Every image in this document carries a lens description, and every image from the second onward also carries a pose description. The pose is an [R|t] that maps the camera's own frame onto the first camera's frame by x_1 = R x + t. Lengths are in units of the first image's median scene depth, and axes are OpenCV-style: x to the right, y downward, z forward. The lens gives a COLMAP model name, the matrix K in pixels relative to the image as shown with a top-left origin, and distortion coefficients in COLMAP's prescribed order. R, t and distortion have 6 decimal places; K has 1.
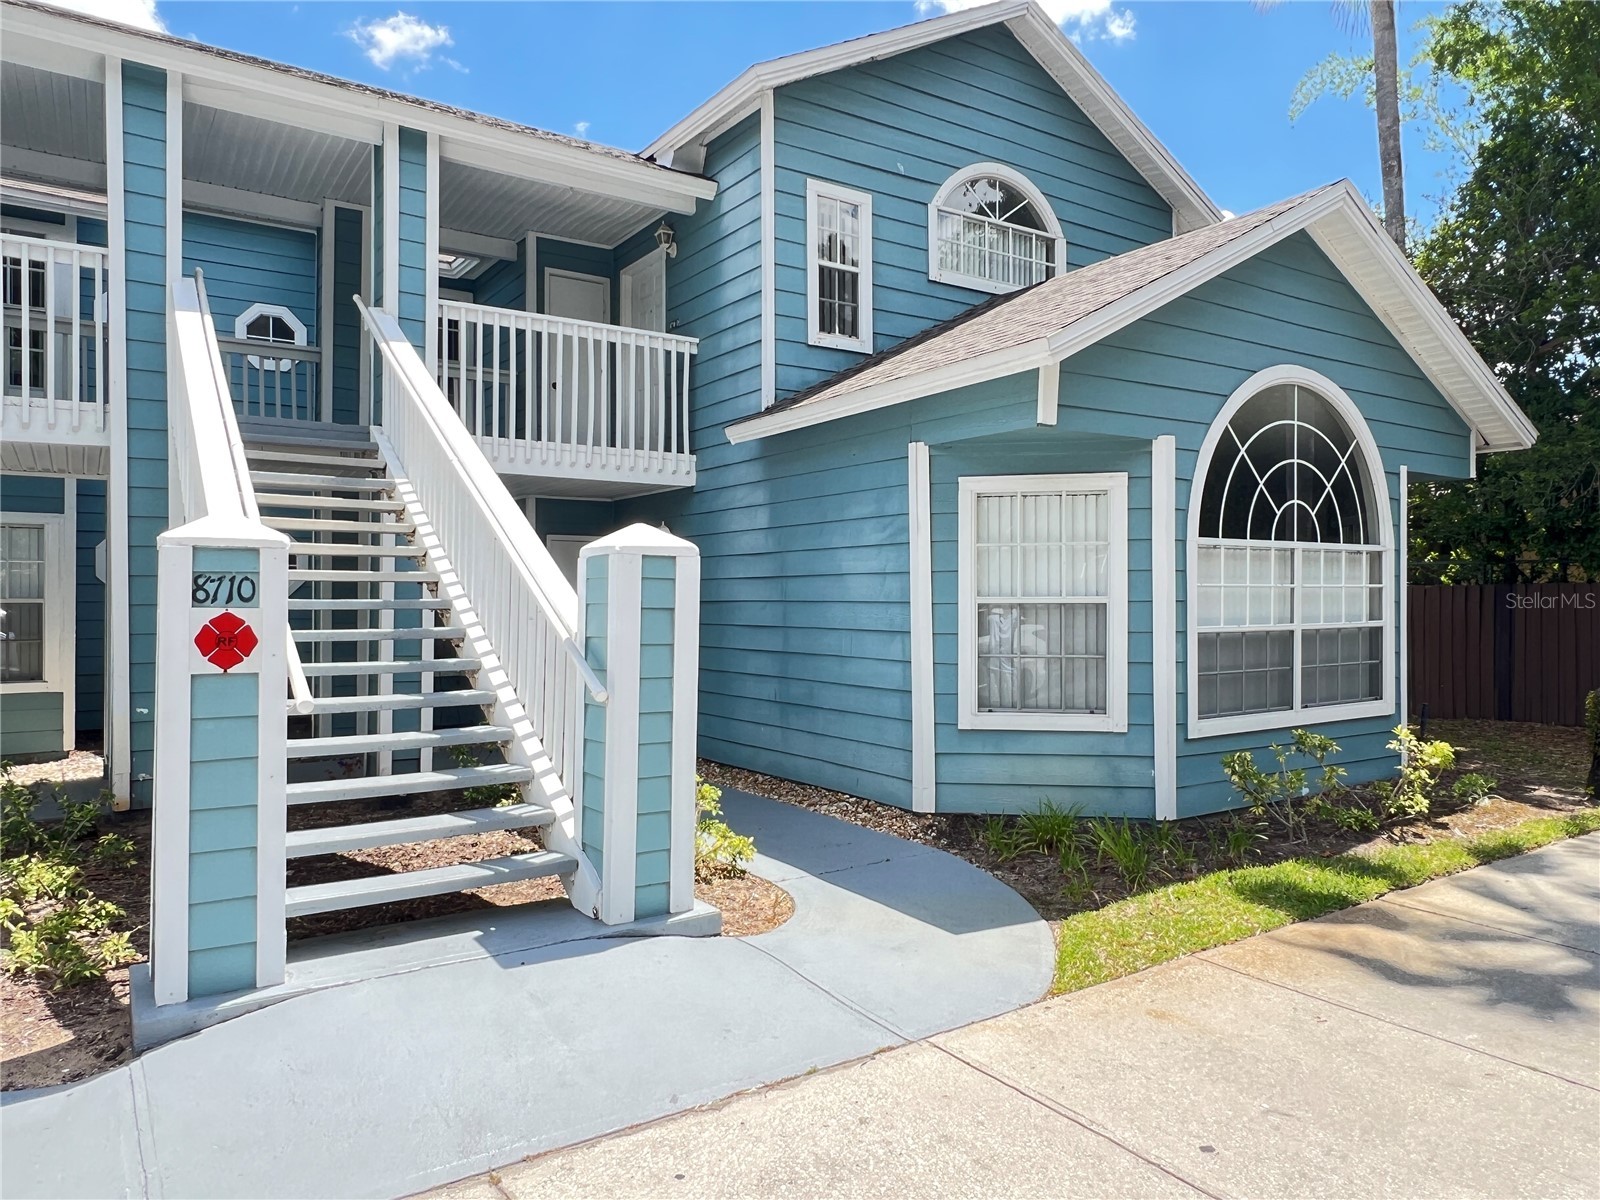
lens RADIAL K [[1080.5, 0, 799.4], [0, 1080.5, 597.7], [0, 0, 1]] dist [-0.000438, -0.000040]
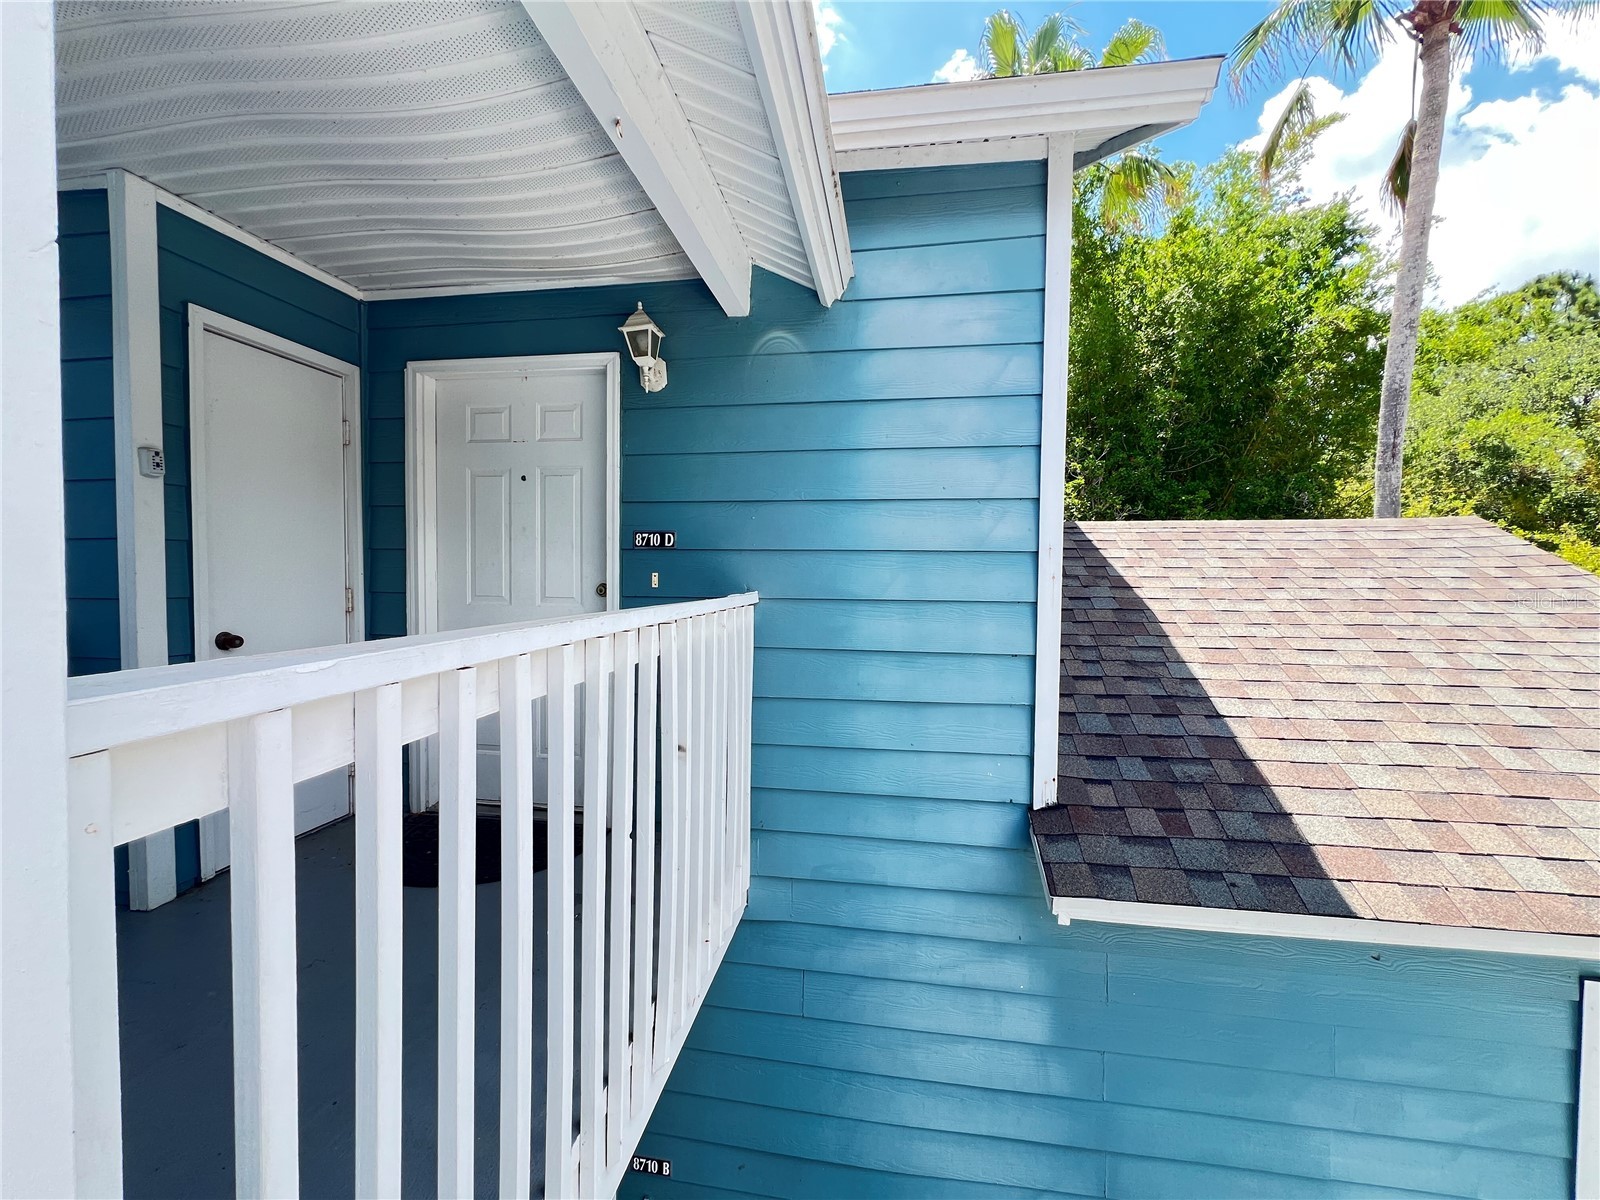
lens RADIAL K [[636.7, 0, 799.6], [0, 636.7, 597.2], [0, 0, 1]] dist [0.001213, 0.000081]
pose [[0.675218, -0.018977, 0.737374, -0.301304], [-0.012285, 0.999241, 0.036966, -0.265734], [-0.737516, -0.034018, 0.674472, 0.856412]]
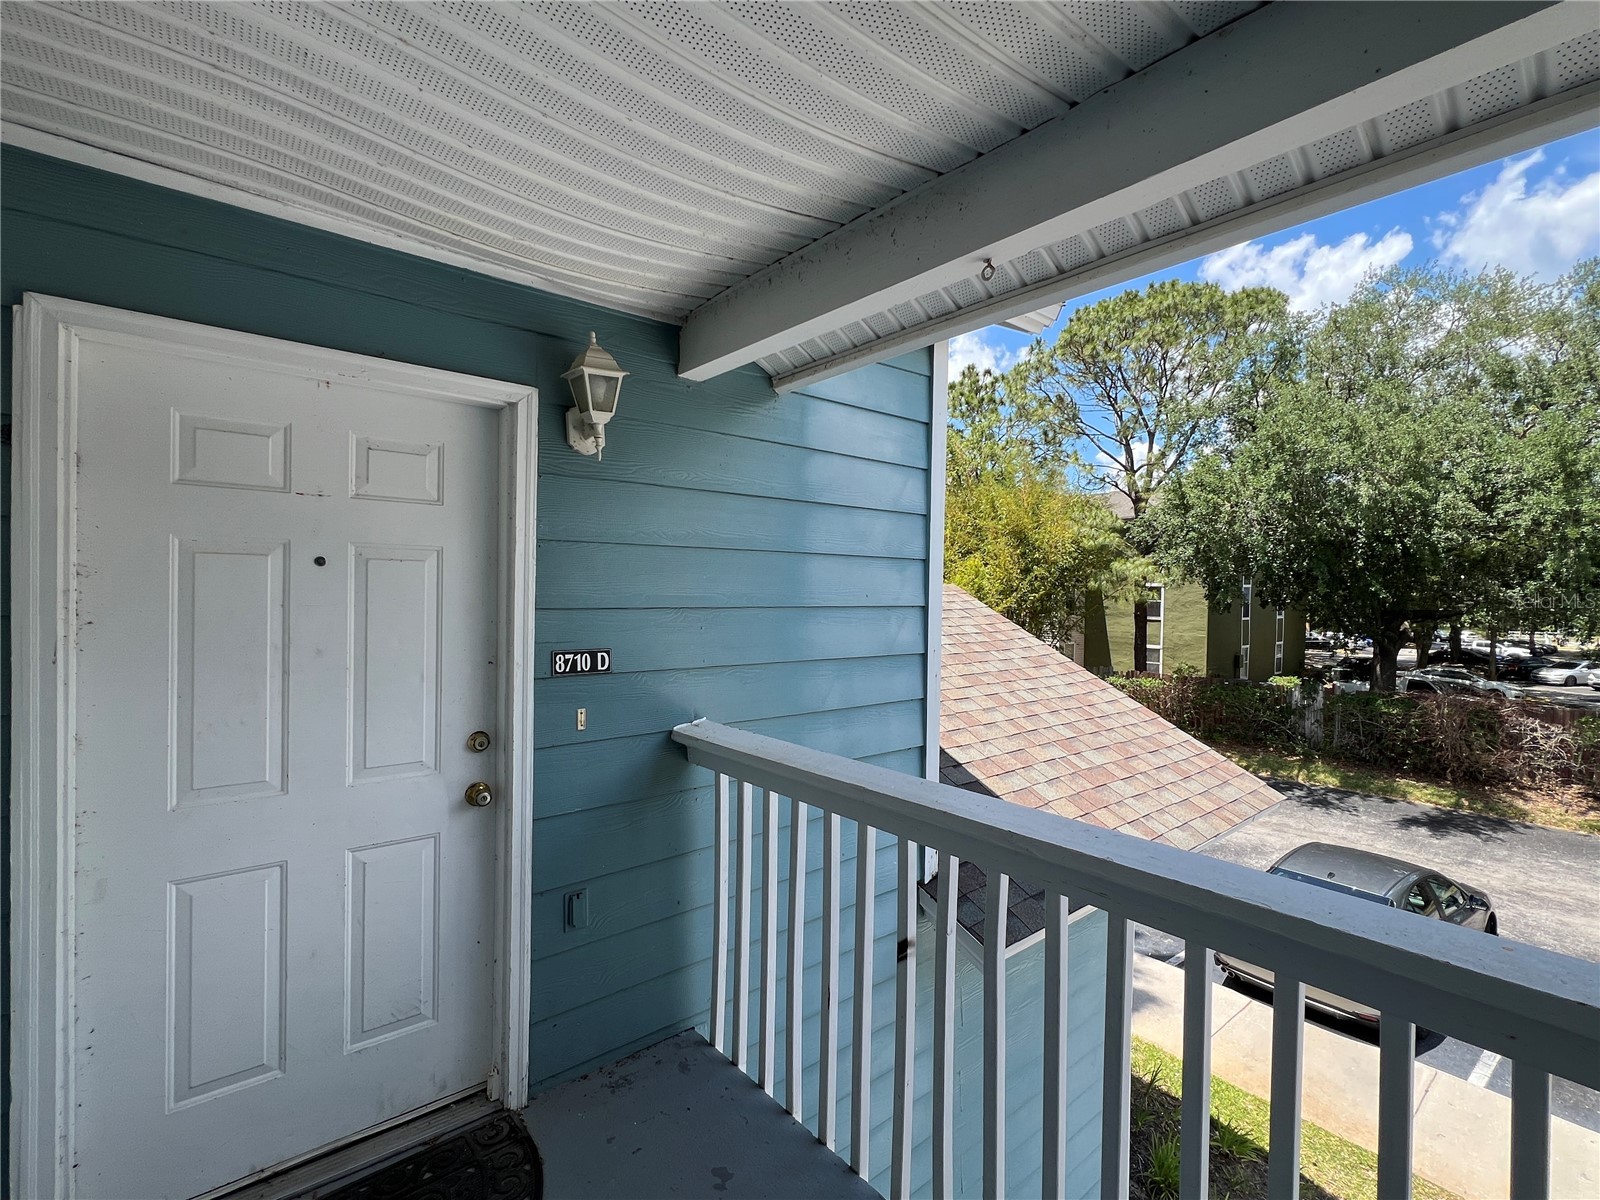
lens RADIAL K [[716.4, 0, 796.7], [0, 716.4, 598.8], [0, 0, 1]] dist [0.001423, 0.000183]
pose [[-0.095284, -0.009252, 0.995407, -0.368977], [-0.014126, 0.999869, 0.007941, -0.304513], [-0.995350, -0.013305, -0.095402, 1.060834]]
